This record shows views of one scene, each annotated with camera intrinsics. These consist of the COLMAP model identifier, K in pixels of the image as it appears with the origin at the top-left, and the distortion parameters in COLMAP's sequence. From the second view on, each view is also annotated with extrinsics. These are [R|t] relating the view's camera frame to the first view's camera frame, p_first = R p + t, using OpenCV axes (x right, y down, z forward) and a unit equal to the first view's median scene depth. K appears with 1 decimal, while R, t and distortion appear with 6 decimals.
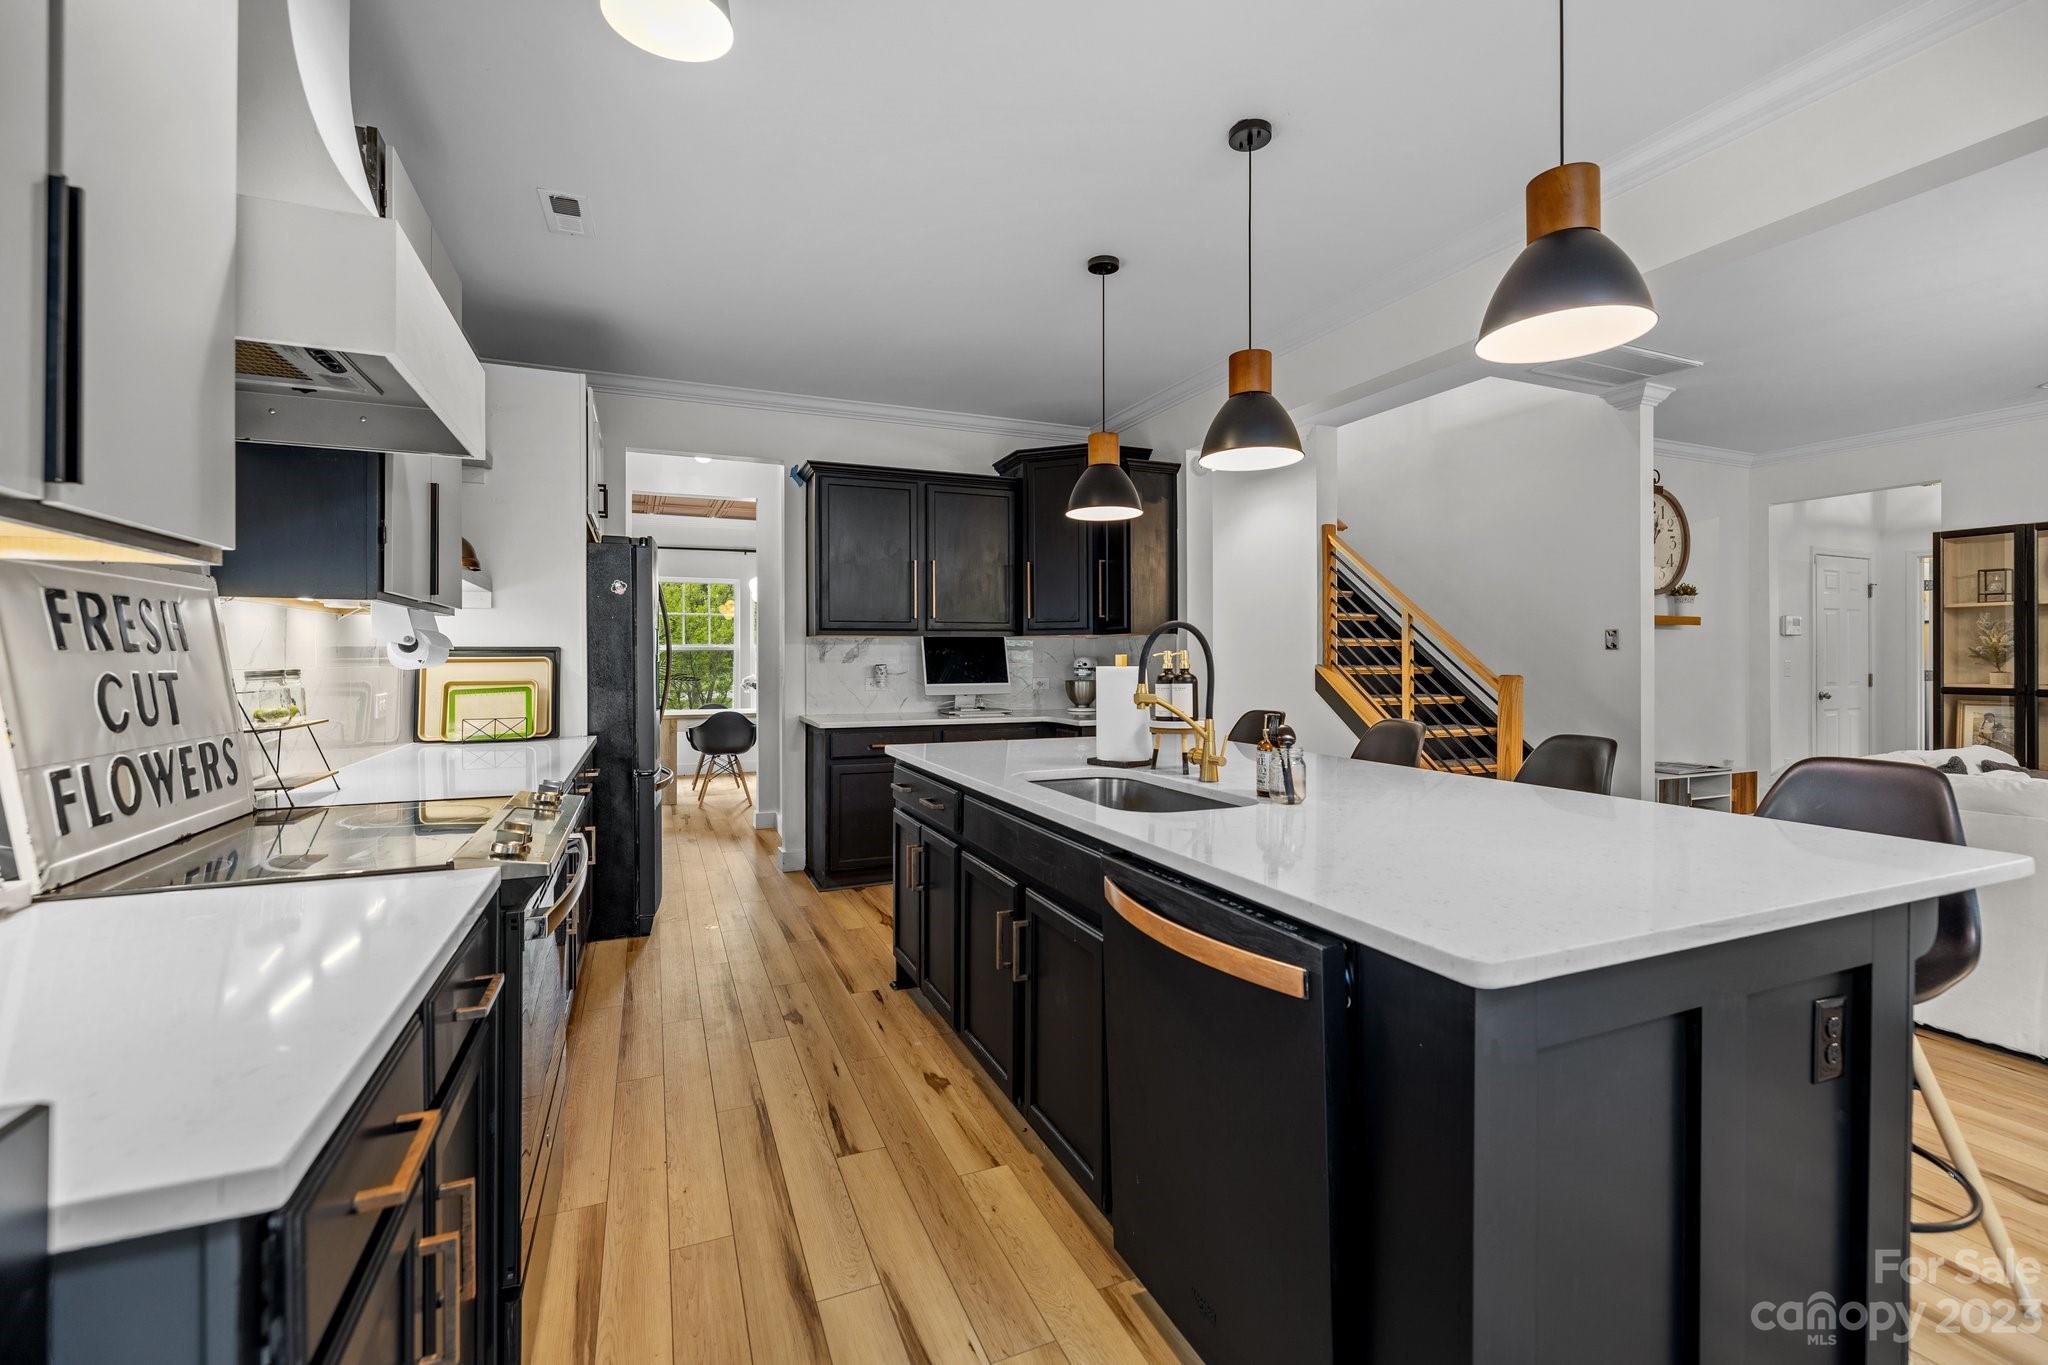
lens RADIAL K [[872.5, 0, 1018.6], [0, 872.5, 668.2], [0, 0, 1]] dist [0.001030, -0.000020]
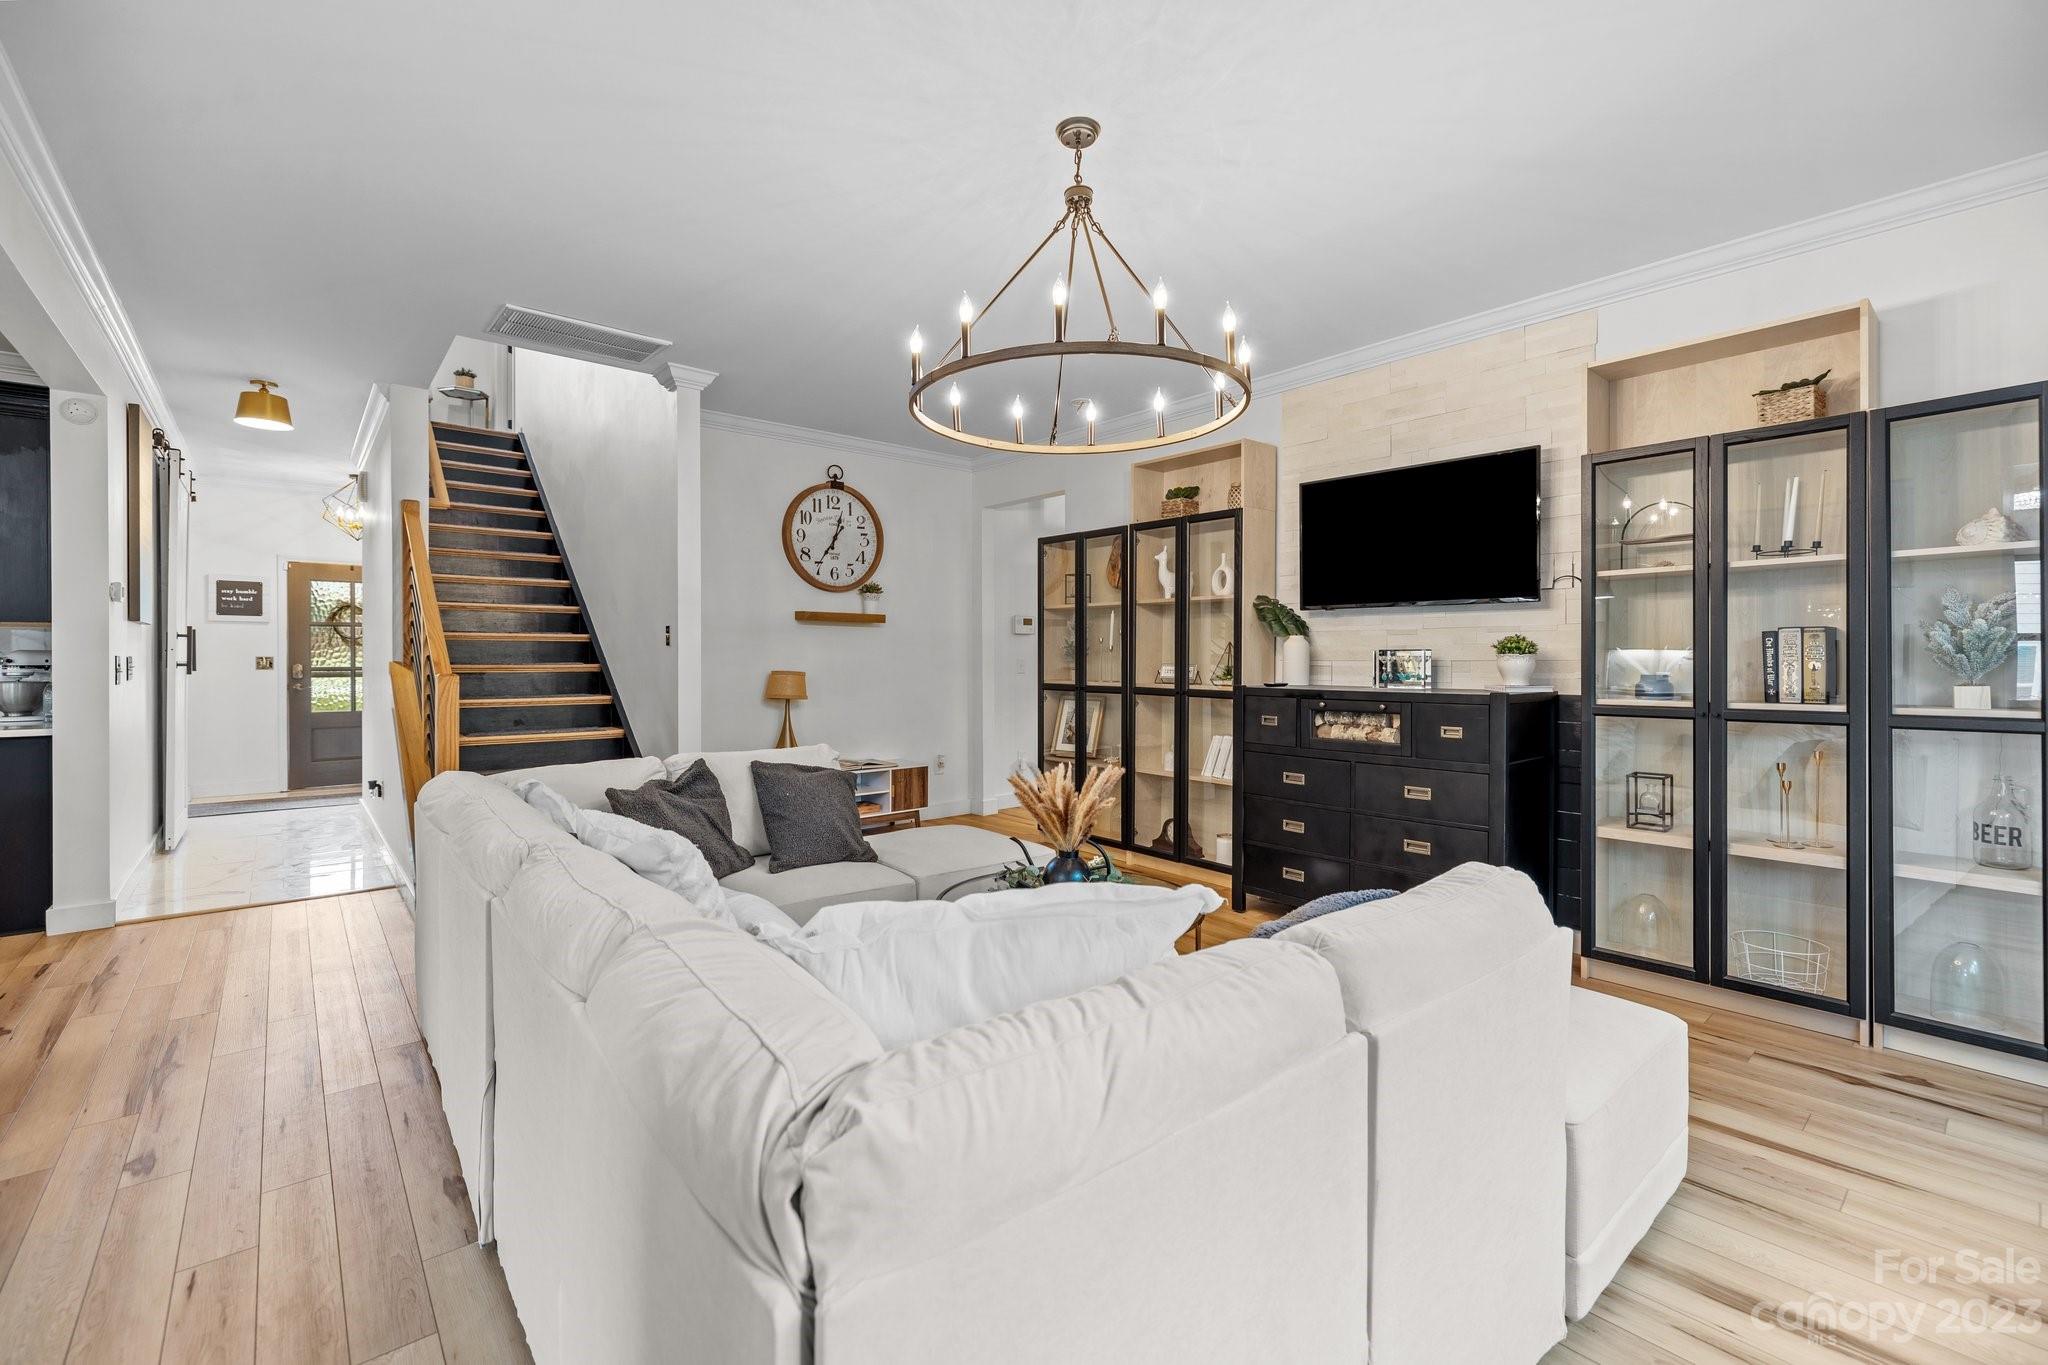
lens RADIAL K [[872.5, 0, 1040.2], [0, 872.5, 664.2], [0, 0, 1]] dist [0.001030, -0.000020]
pose [[0.955112, 0.000273, 0.296244, 0.783019], [-0.000250, 1.000000, -0.000115, -0.002069], [-0.296244, 0.000036, 0.955112, -0.026215]]
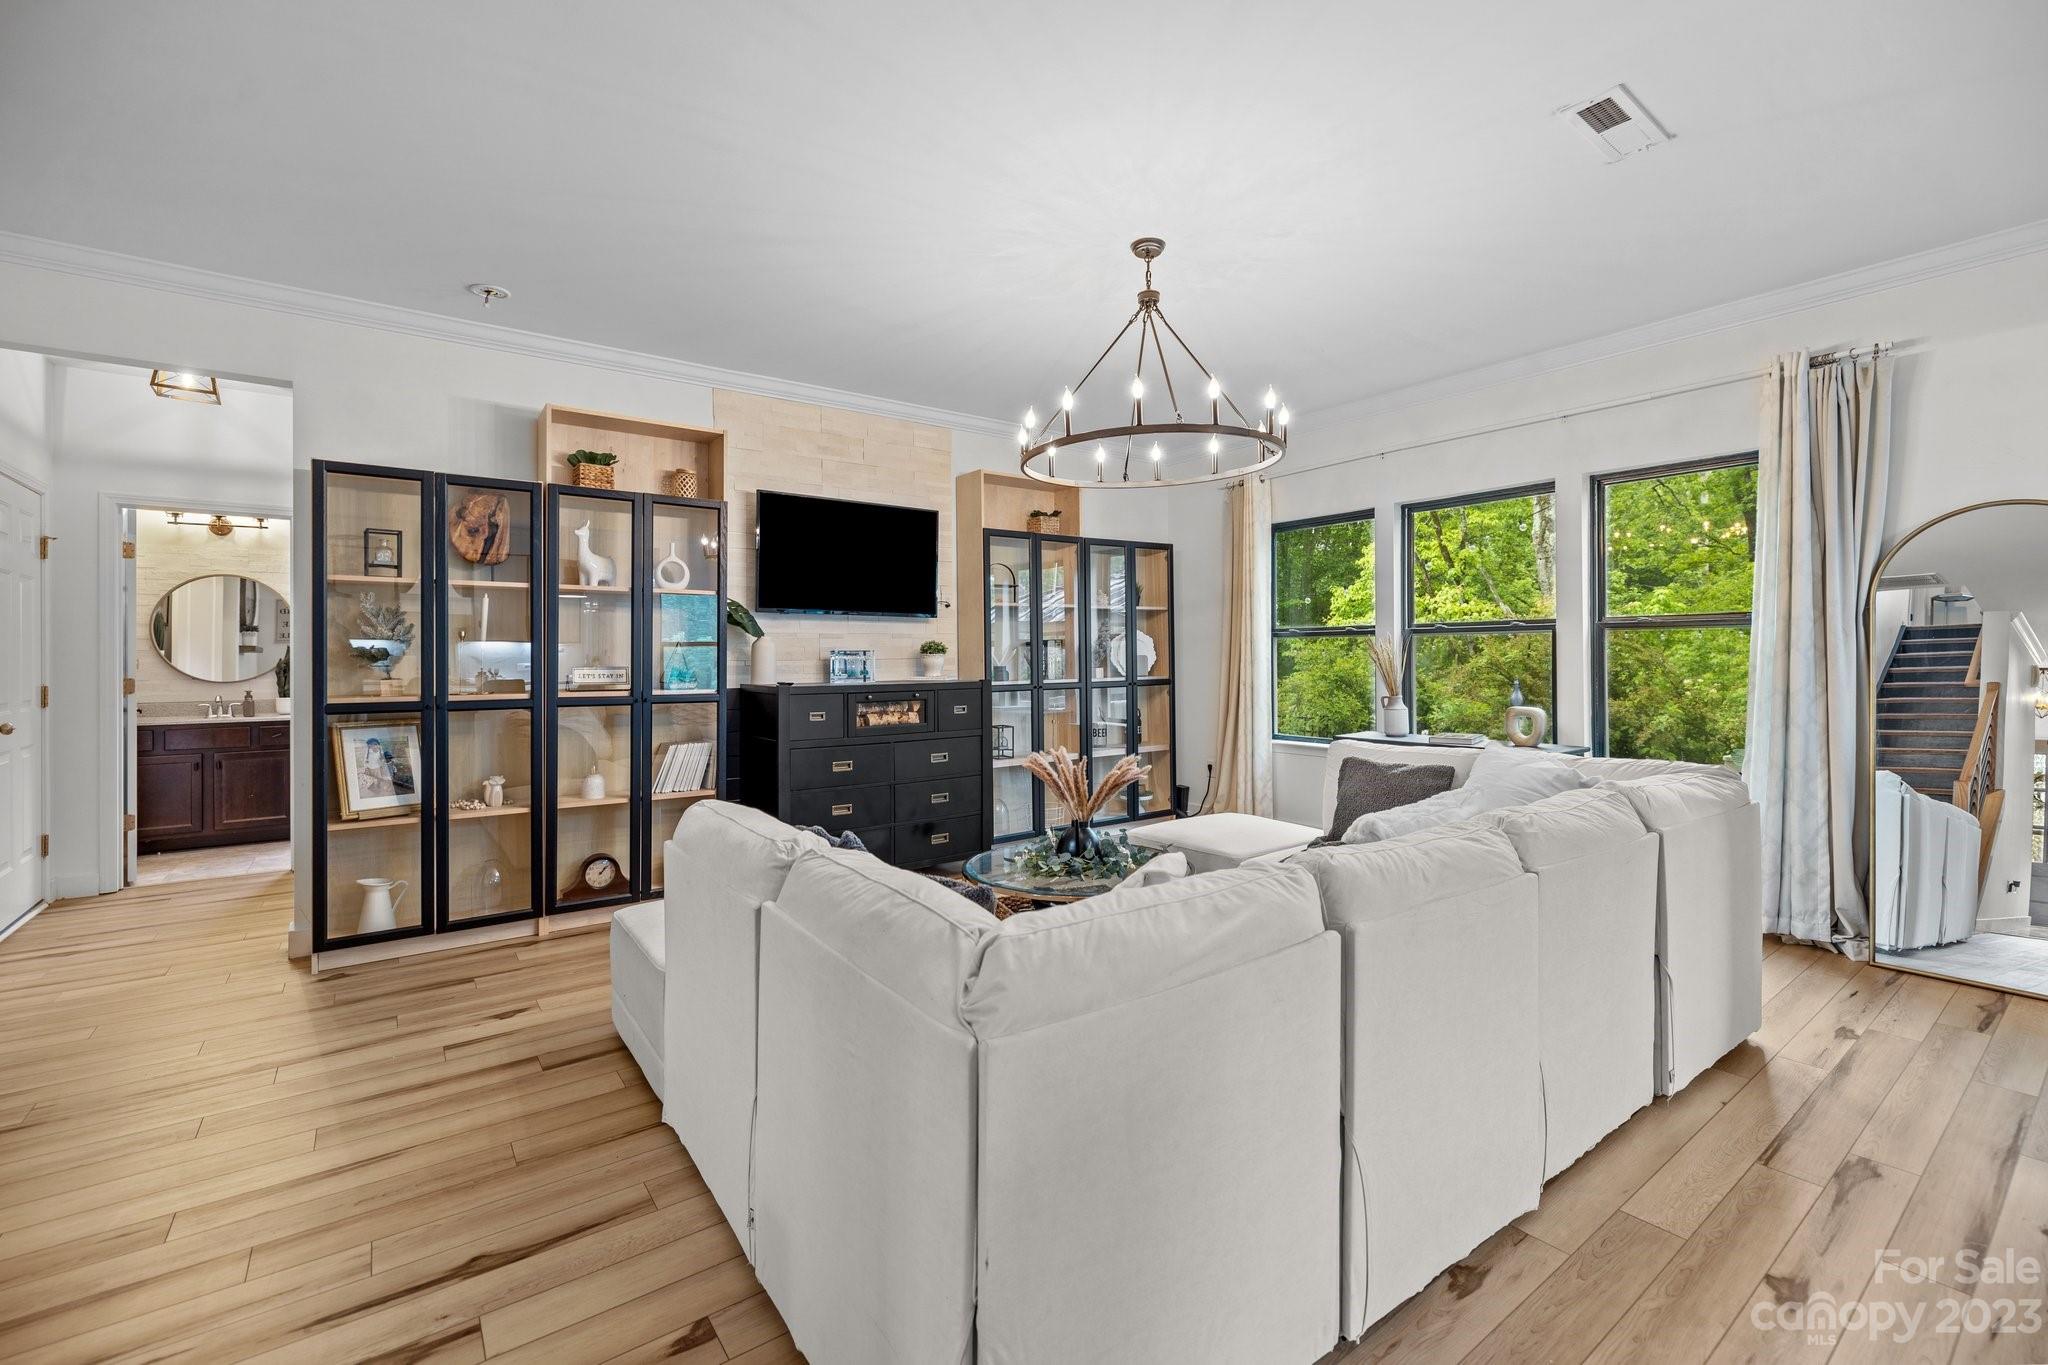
lens RADIAL K [[872.5, 0, 997.0], [0, 872.5, 661.5], [0, 0, 1]] dist [0.001030, -0.000020]
pose [[-0.200104, -0.003070, 0.979770, 0.352223], [0.014956, 0.999869, 0.006187, -0.006611], [-0.979661, 0.015891, -0.200032, 0.688434]]
